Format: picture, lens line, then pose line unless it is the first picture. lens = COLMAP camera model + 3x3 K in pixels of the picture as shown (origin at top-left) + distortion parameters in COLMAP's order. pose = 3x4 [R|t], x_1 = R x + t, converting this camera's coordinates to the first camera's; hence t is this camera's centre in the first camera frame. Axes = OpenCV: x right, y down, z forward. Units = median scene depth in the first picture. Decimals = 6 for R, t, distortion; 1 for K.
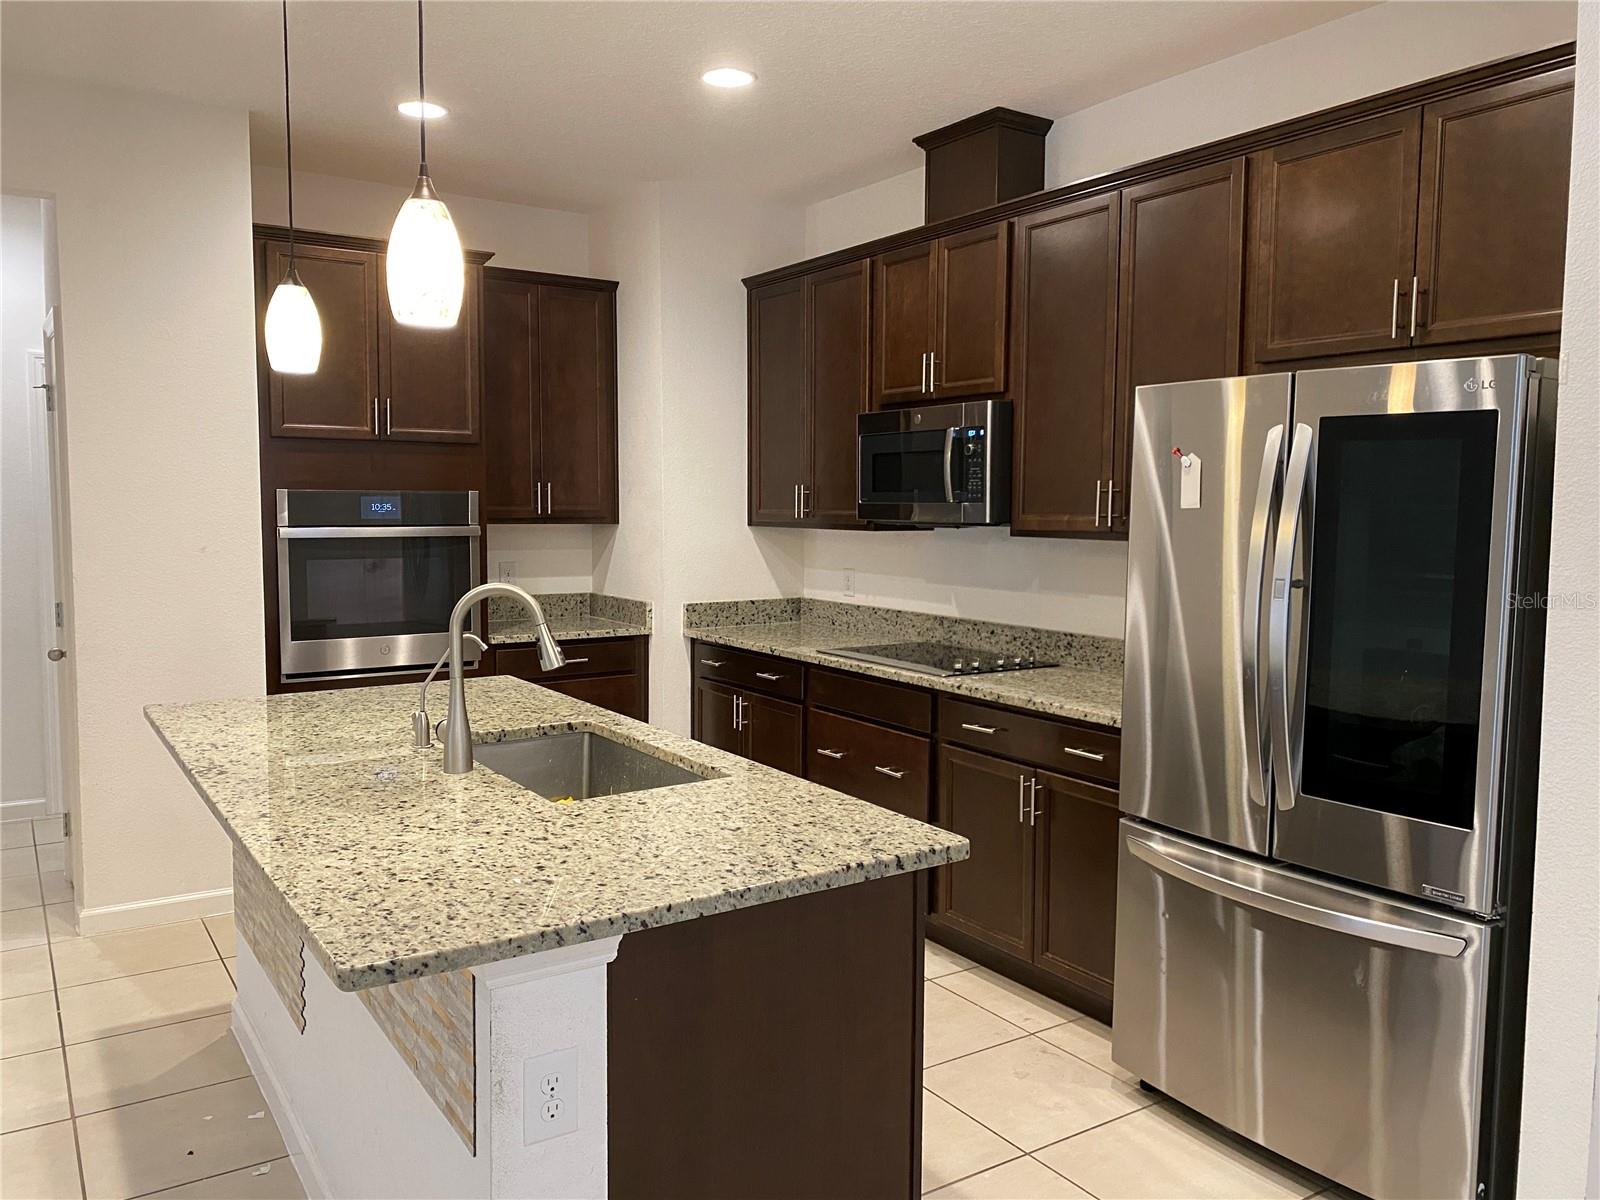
lens RADIAL K [[1219.4, 0, 804.7], [0, 1219.4, 588.1], [0, 0, 1]] dist [0.082626, -0.119722]
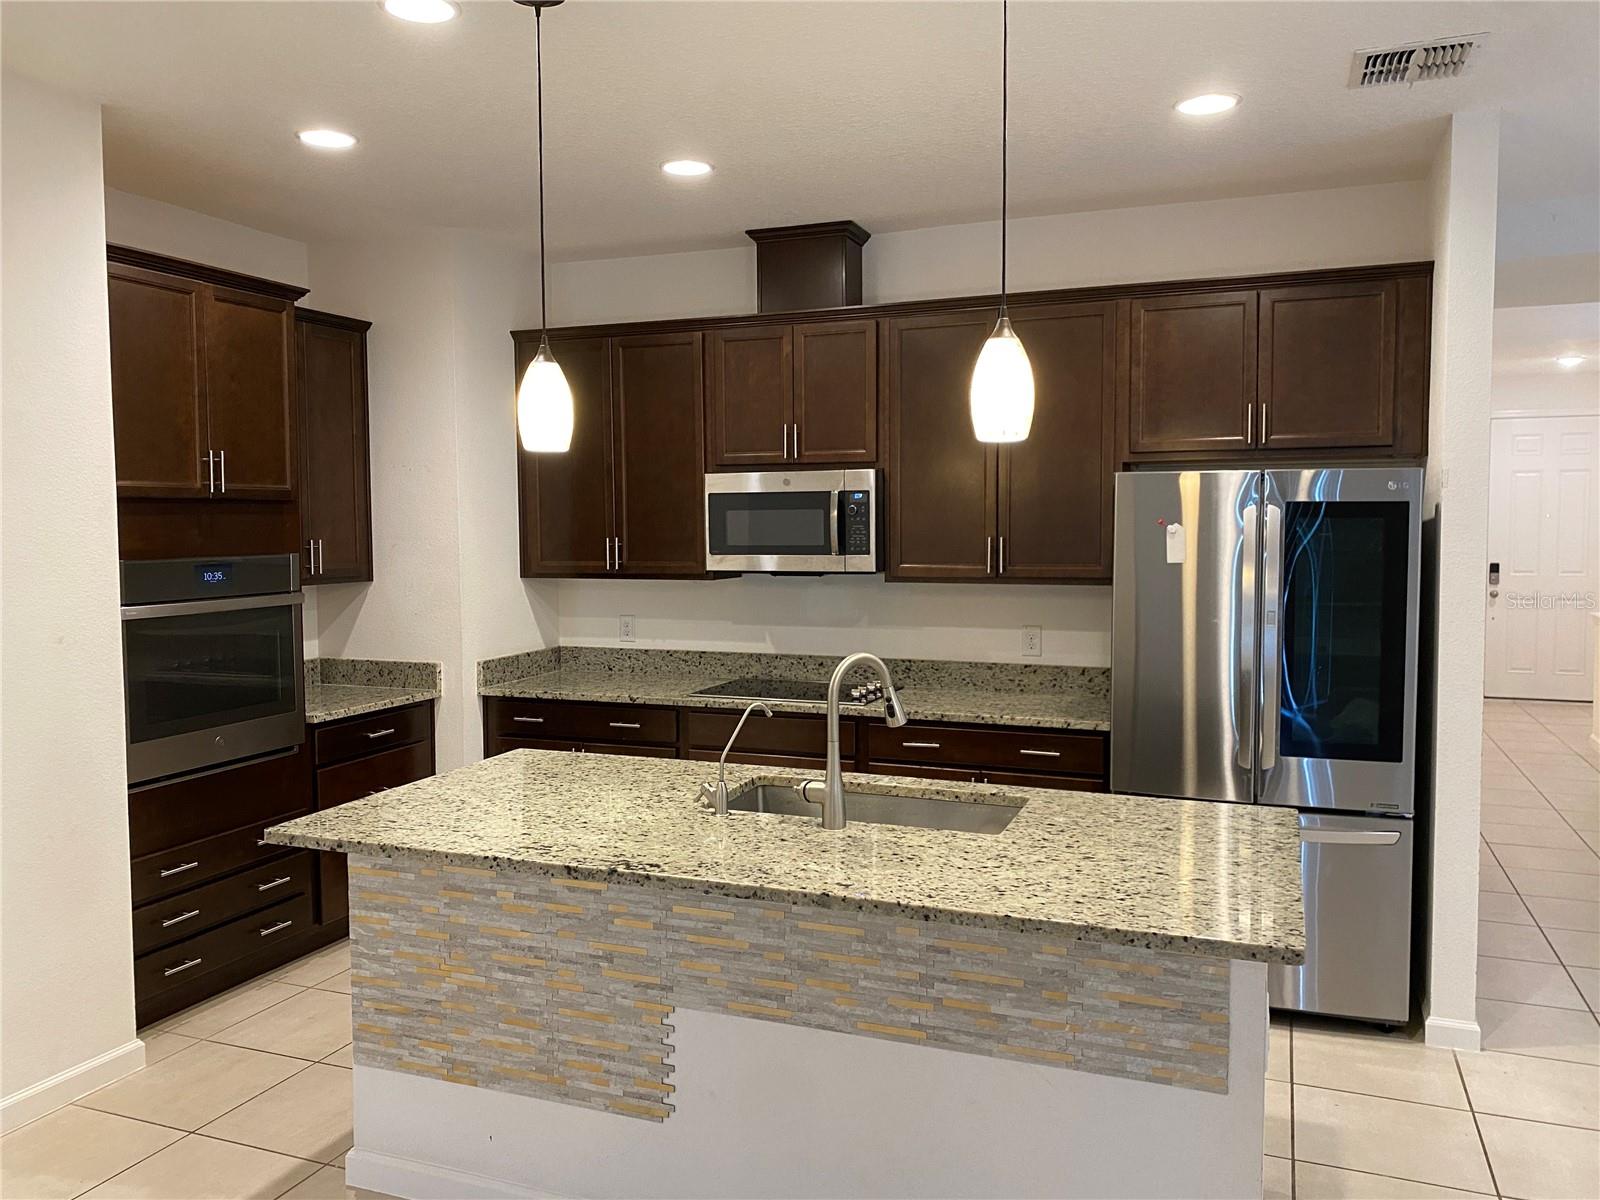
lens RADIAL K [[1219.4, 0, 804.7], [0, 1219.4, 588.1], [0, 0, 1]] dist [0.082626, -0.119722]
pose [[0.817430, -0.045108, 0.574259, -0.526979], [0.054182, 0.998530, 0.001308, -0.038806], [-0.573474, 0.030045, 0.818673, 0.065329]]
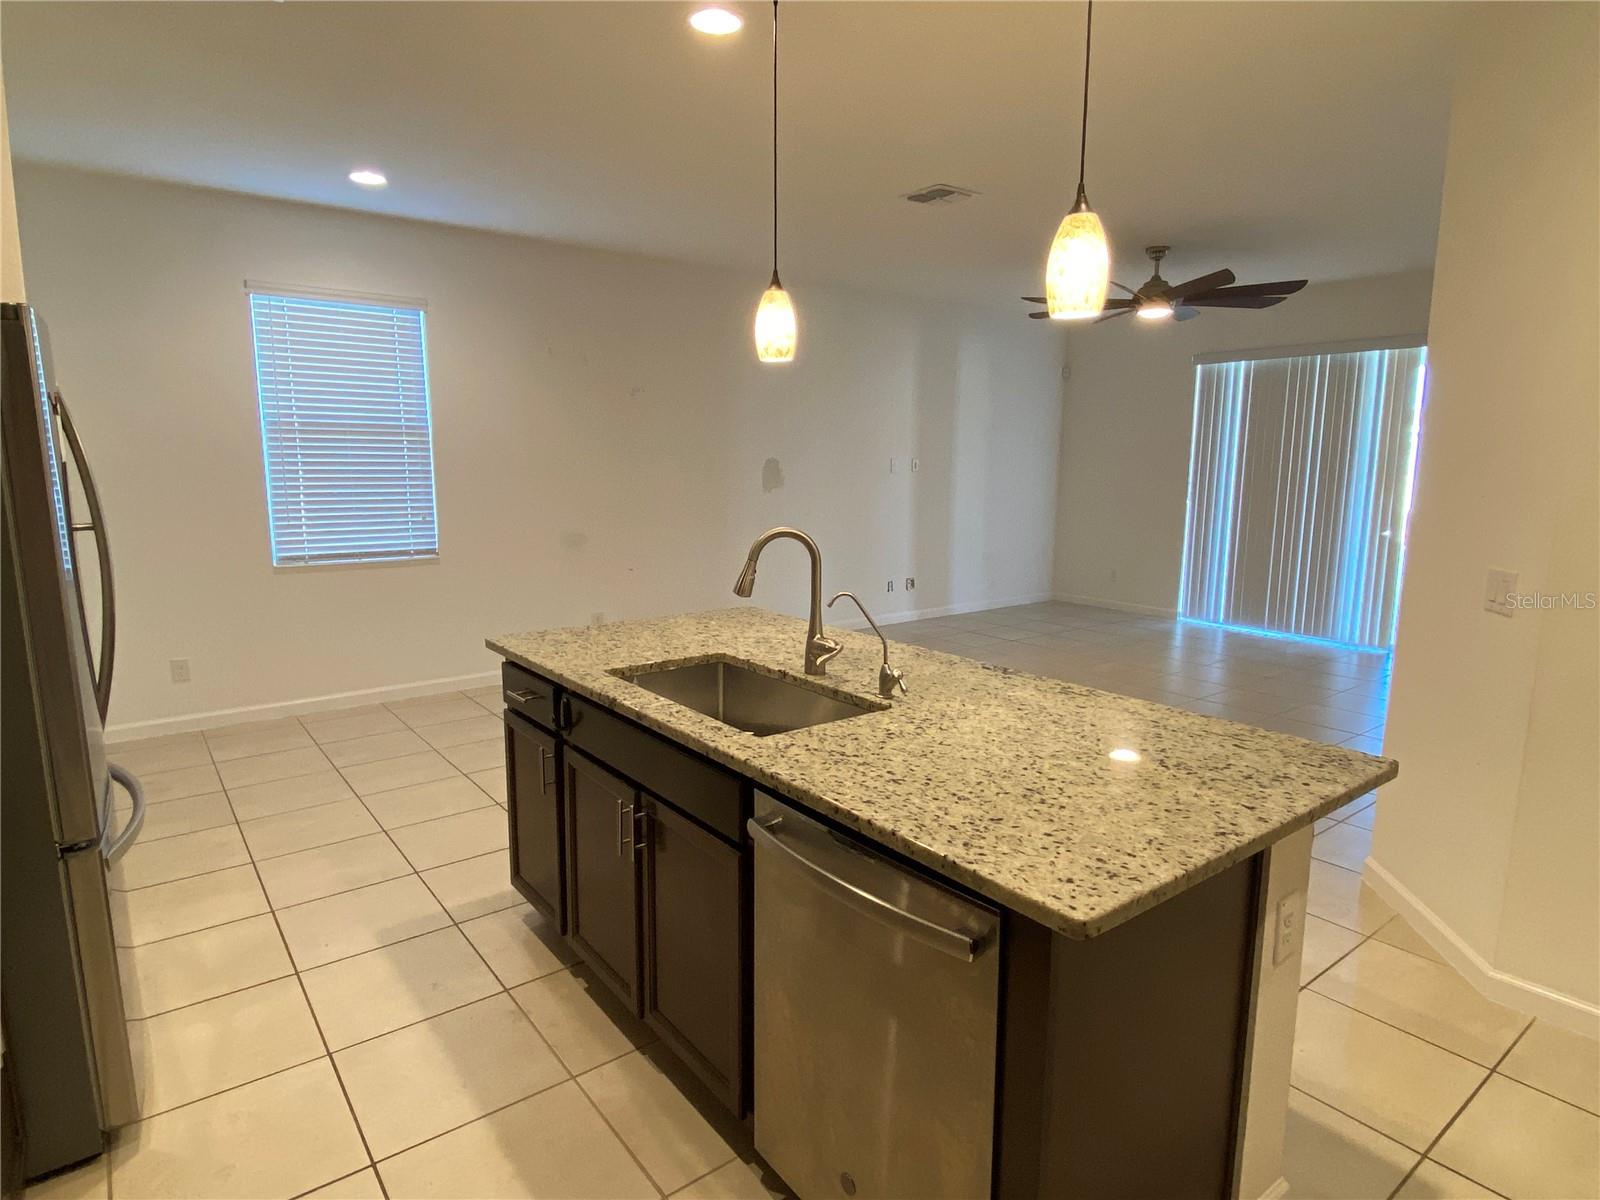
lens RADIAL K [[900.4, 0, 800.0], [0, 900.4, 600.0], [0, 0, 1]] dist [0.016589, -0.002202]
pose [[-0.997435, -0.002695, -0.071528, -0.113600], [-0.019576, 0.971463, 0.236381, -0.084821], [0.068850, 0.237175, -0.969024, 1.085000]]
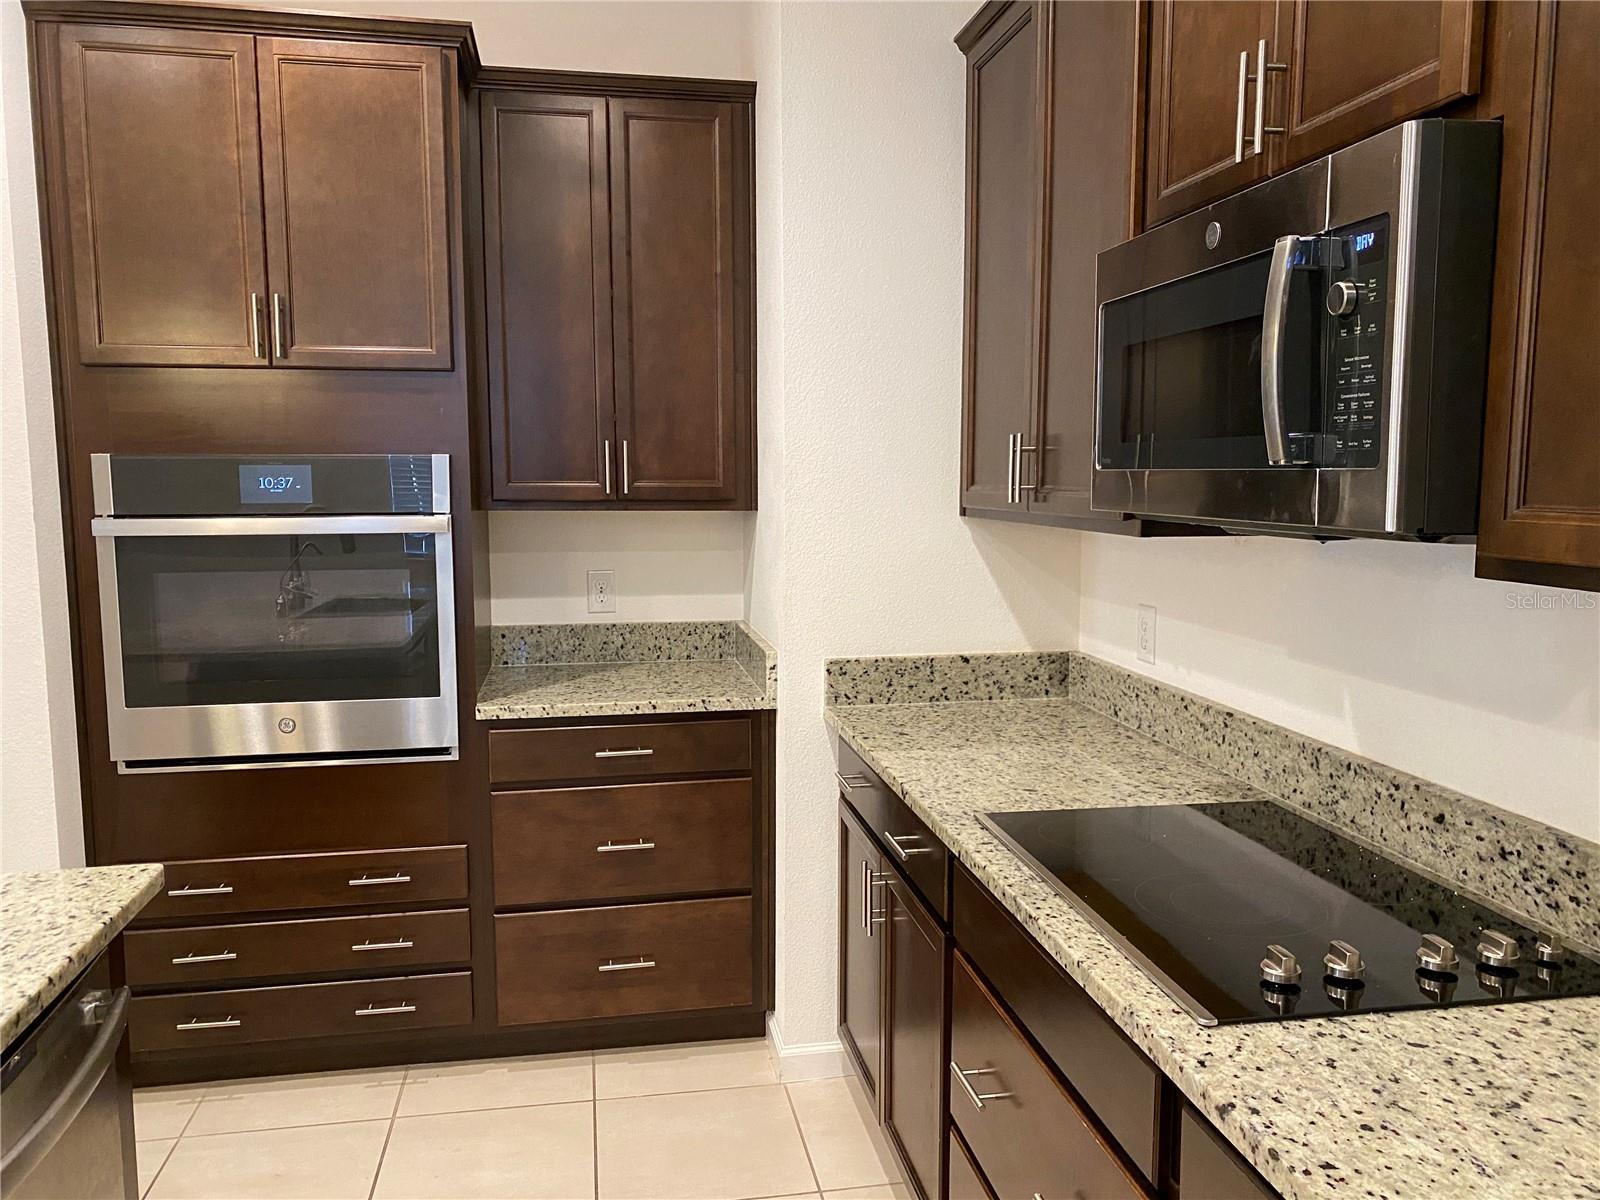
lens RADIAL K [[1215.8, 0, 796.3], [0, 1215.8, 594.7], [0, 0, 1]] dist [0.084645, -0.104062]
pose [[0.916677, 0.034850, -0.398106, 0.123934], [-0.023461, 0.999165, 0.033446, -0.040378], [0.398939, -0.021319, 0.916730, 0.592205]]
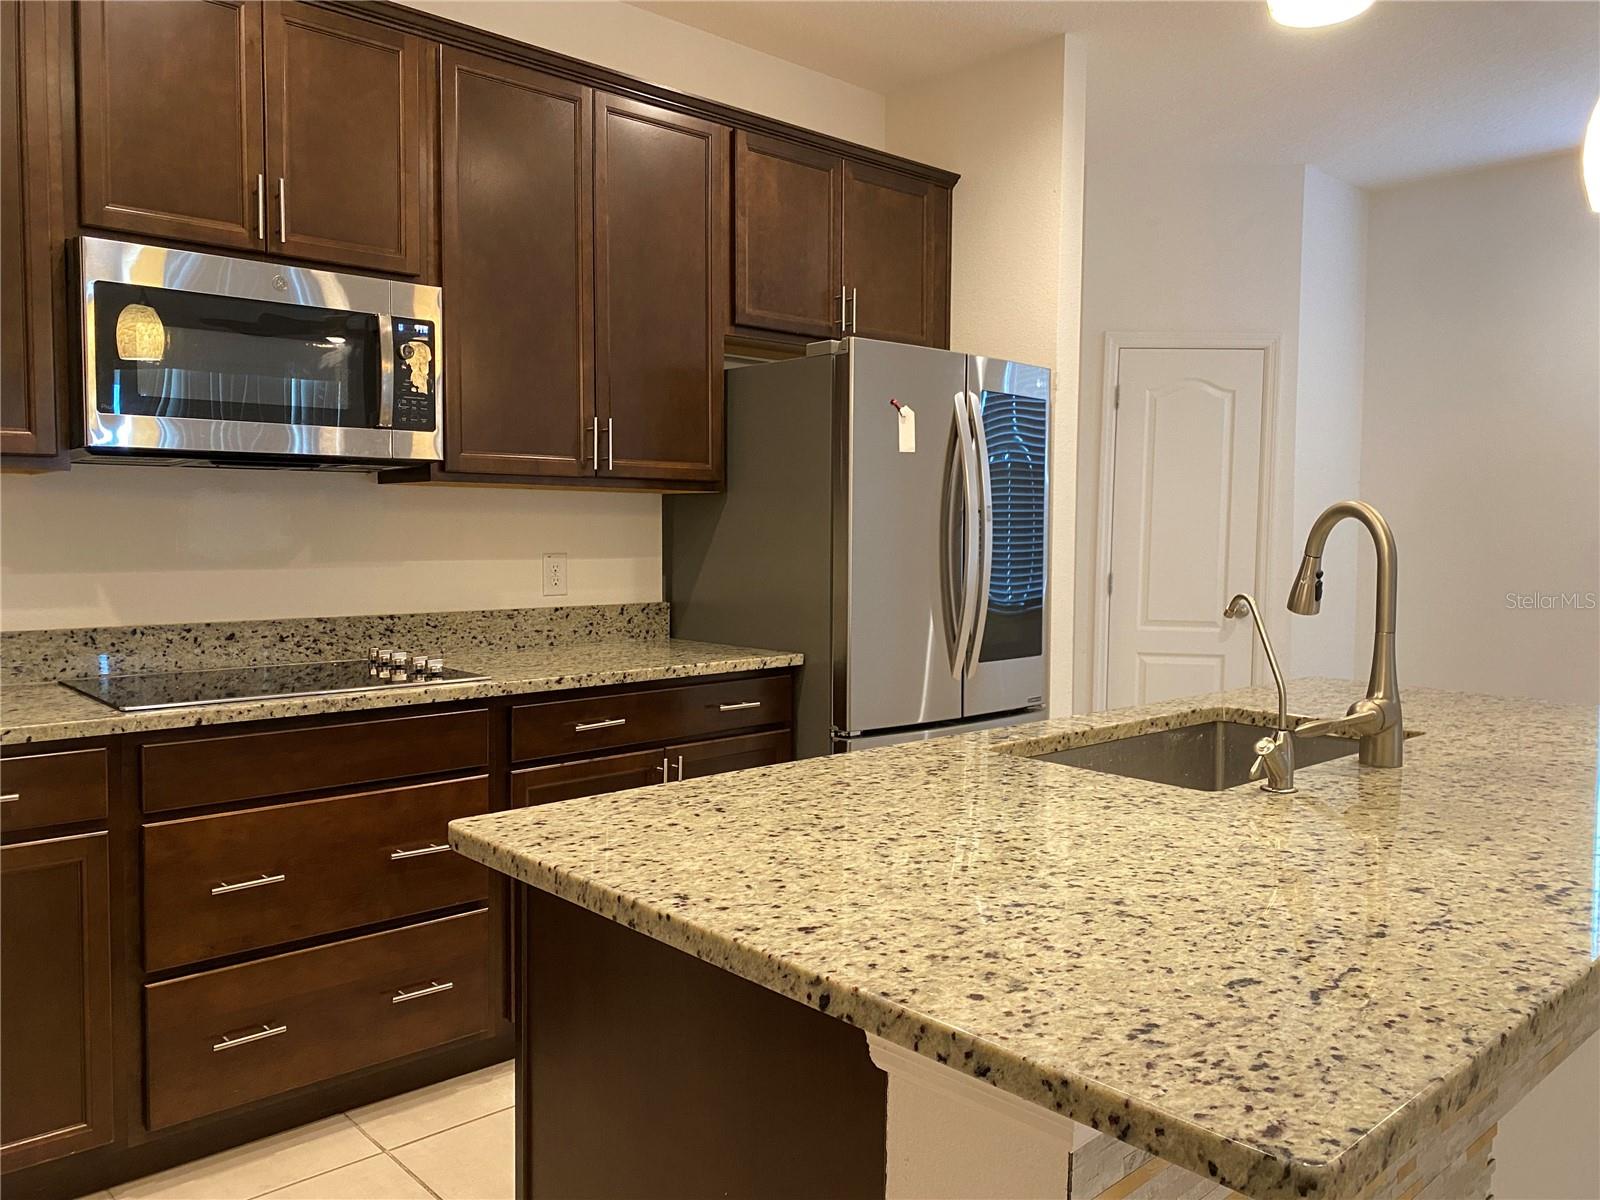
lens RADIAL K [[1215.8, 0, 796.3], [0, 1215.8, 594.7], [0, 0, 1]] dist [0.084645, -0.104062]
pose [[-0.155457, -0.064623, 0.985727, -0.531284], [0.066089, 0.994942, 0.075650, -0.015000], [-0.985629, 0.076906, -0.150400, 0.820674]]
